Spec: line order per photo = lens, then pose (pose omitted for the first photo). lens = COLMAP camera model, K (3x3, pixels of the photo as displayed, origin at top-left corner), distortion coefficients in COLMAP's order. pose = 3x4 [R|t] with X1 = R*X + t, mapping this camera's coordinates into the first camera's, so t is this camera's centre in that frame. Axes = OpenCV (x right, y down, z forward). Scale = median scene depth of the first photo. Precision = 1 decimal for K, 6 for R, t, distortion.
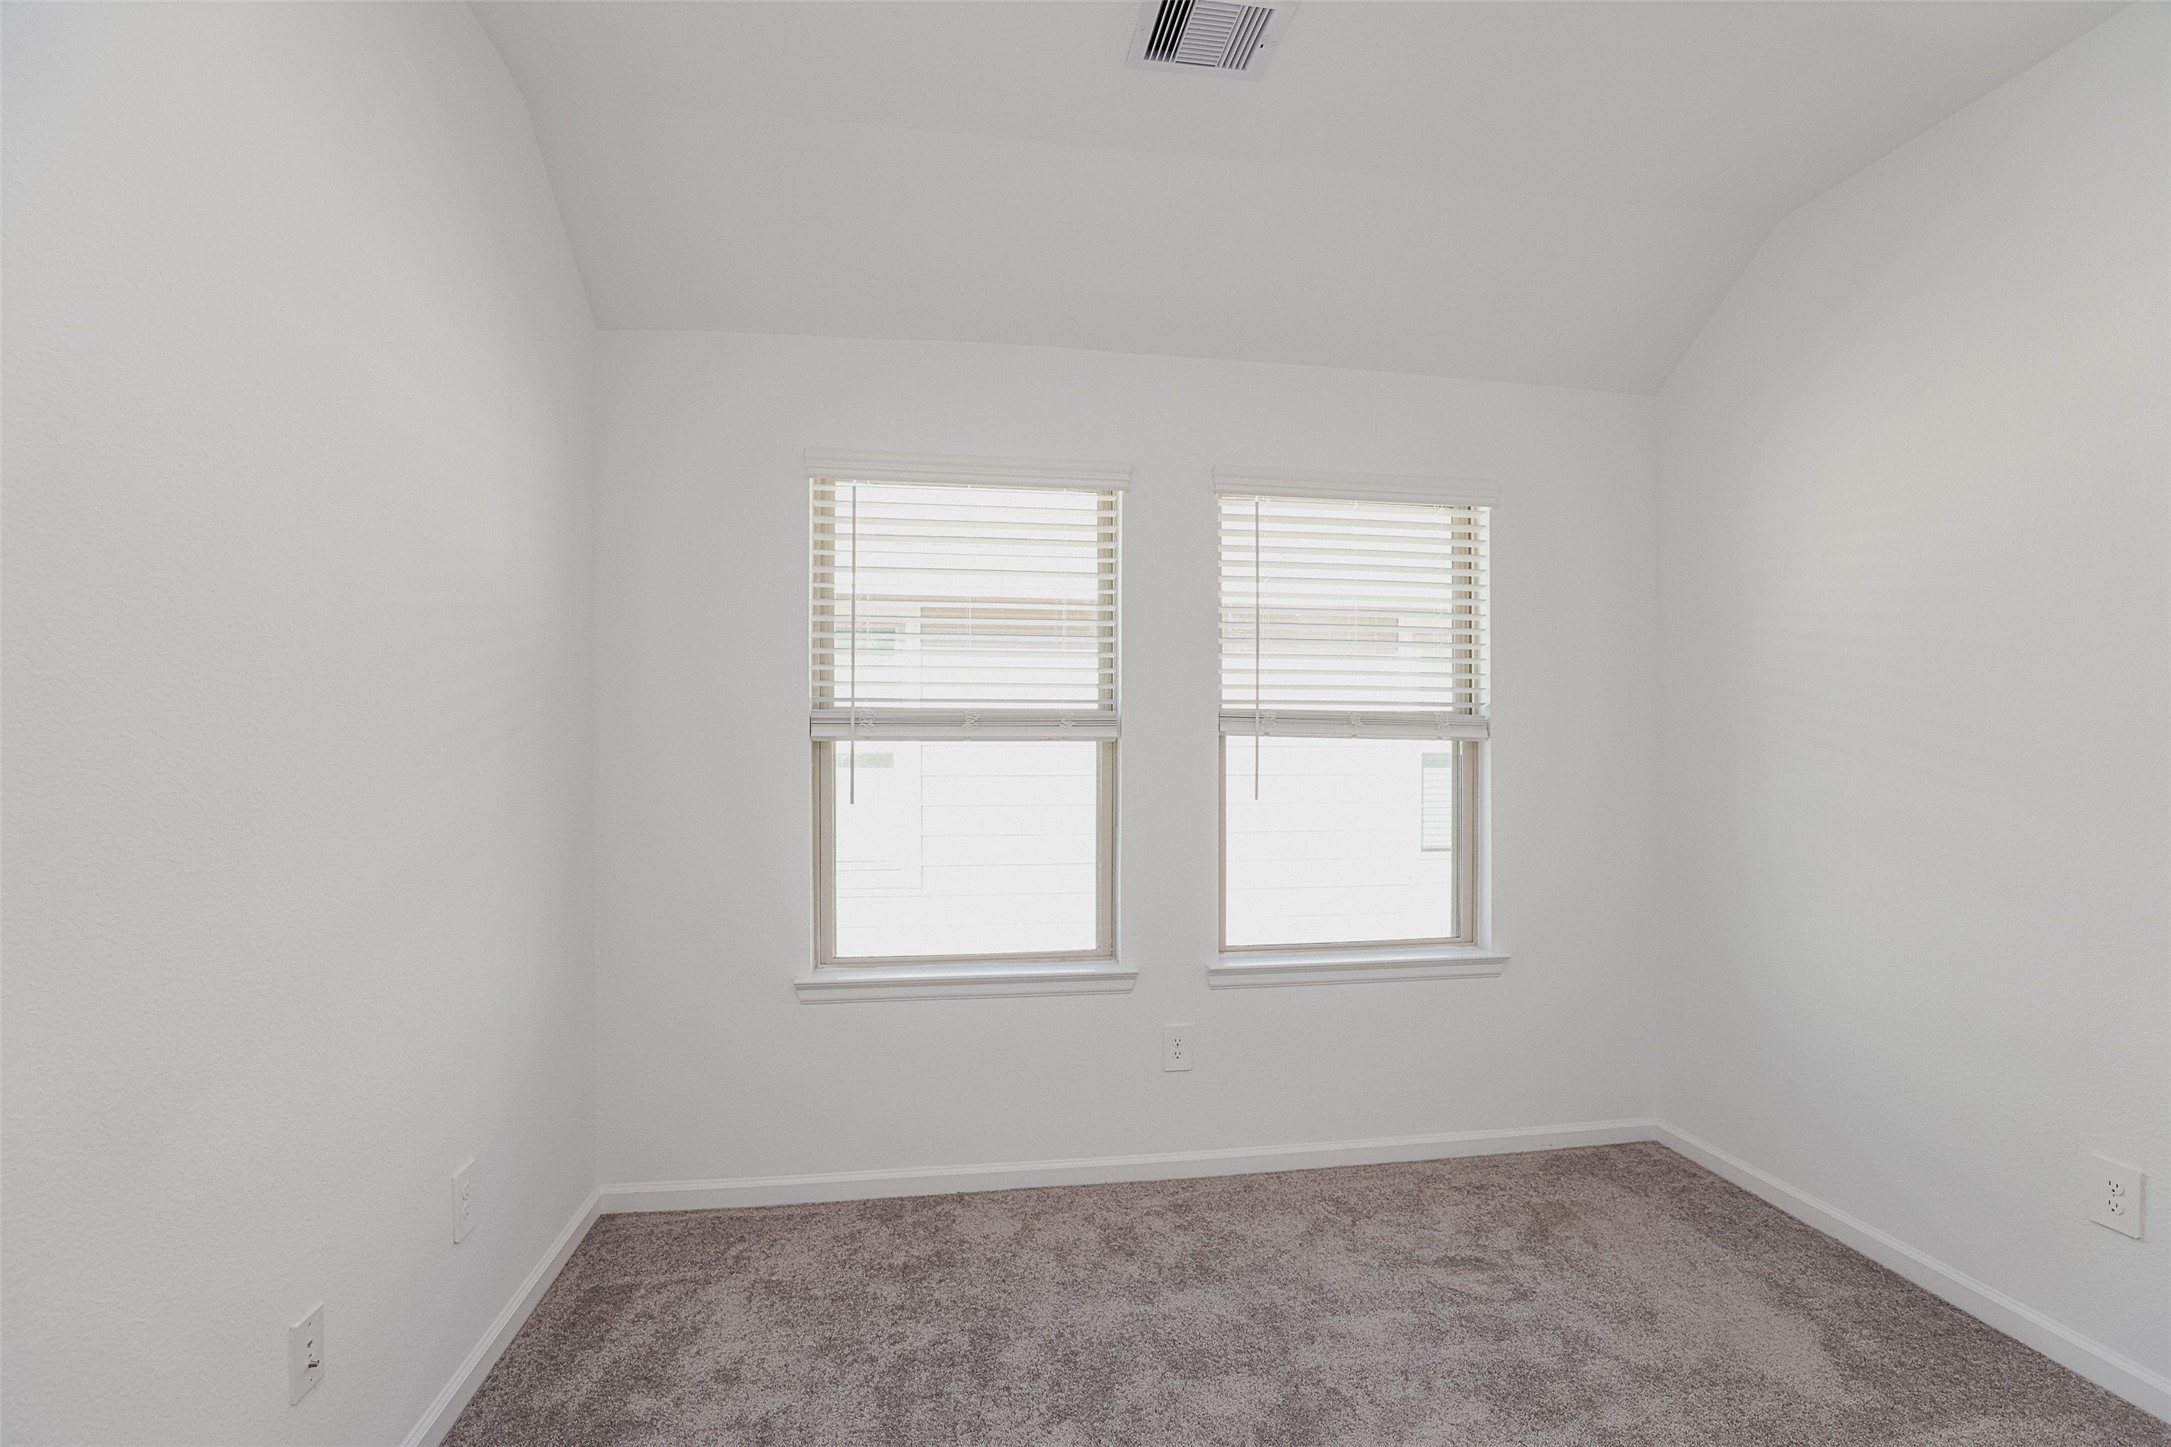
lens RADIAL K [[991.3, 0, 1091.8], [0, 991.3, 736.0], [0, 0, 1]] dist [-0.032404, 0.006416]
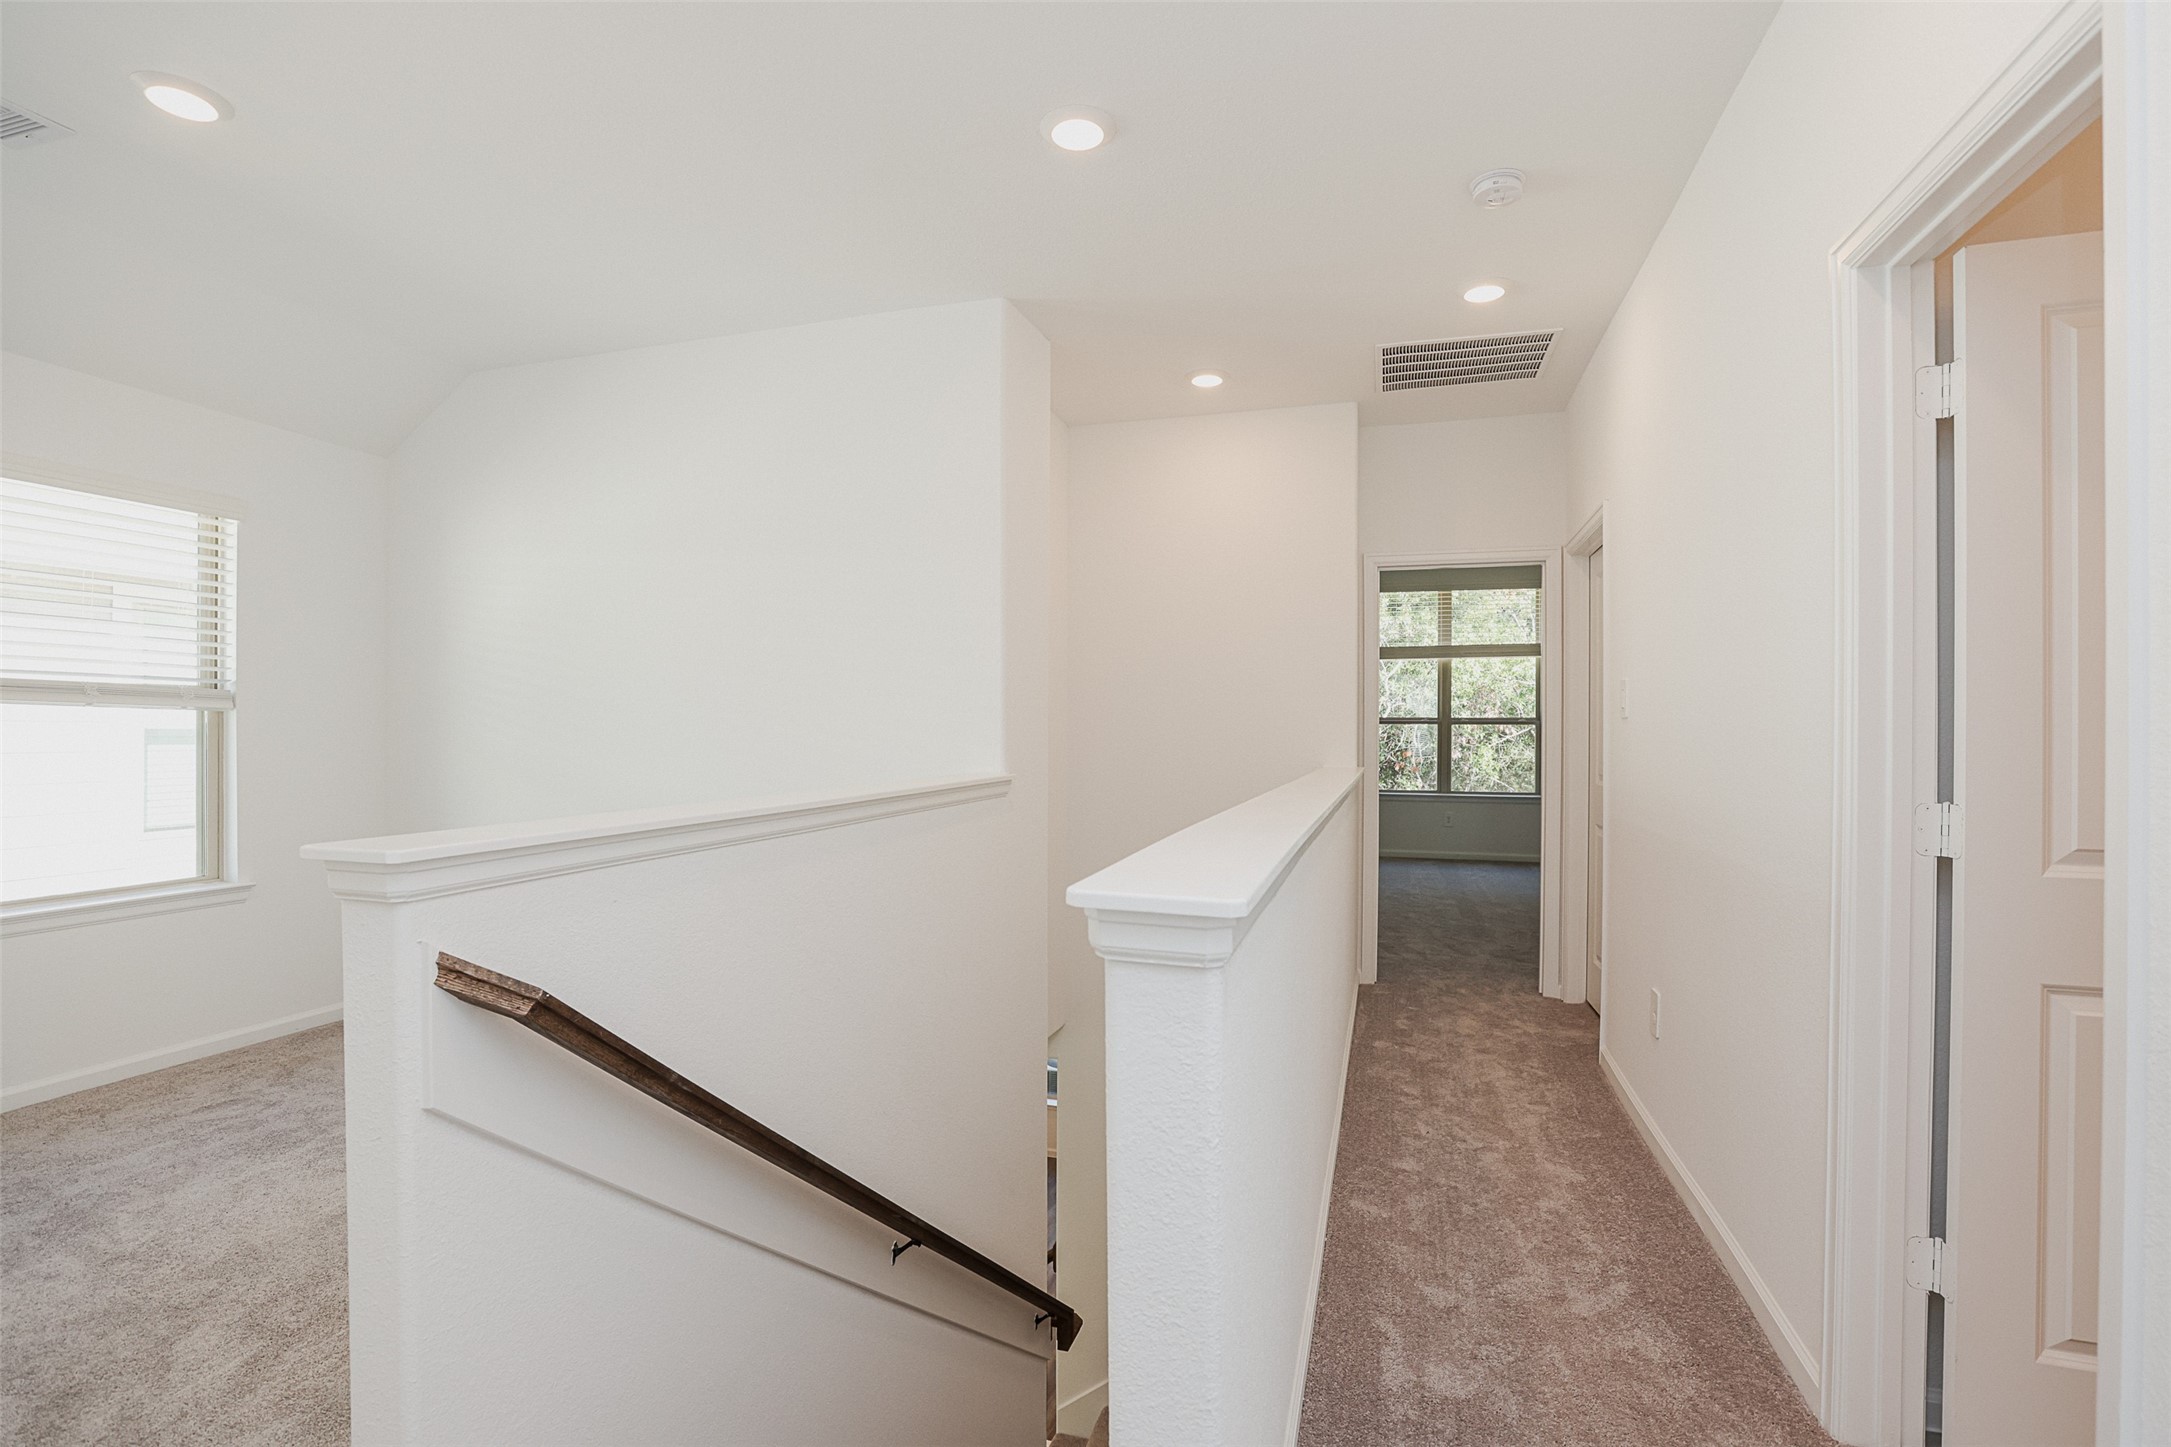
lens RADIAL K [[991.3, 0, 1103.1], [0, 991.3, 729.5], [0, 0, 1]] dist [-0.032404, 0.006416]
pose [[0.434385, -0.001257, 0.900726, -0.208753], [-0.005072, 0.999980, 0.003841, 0.017617], [-0.900713, -0.006237, 0.434370, -0.483369]]
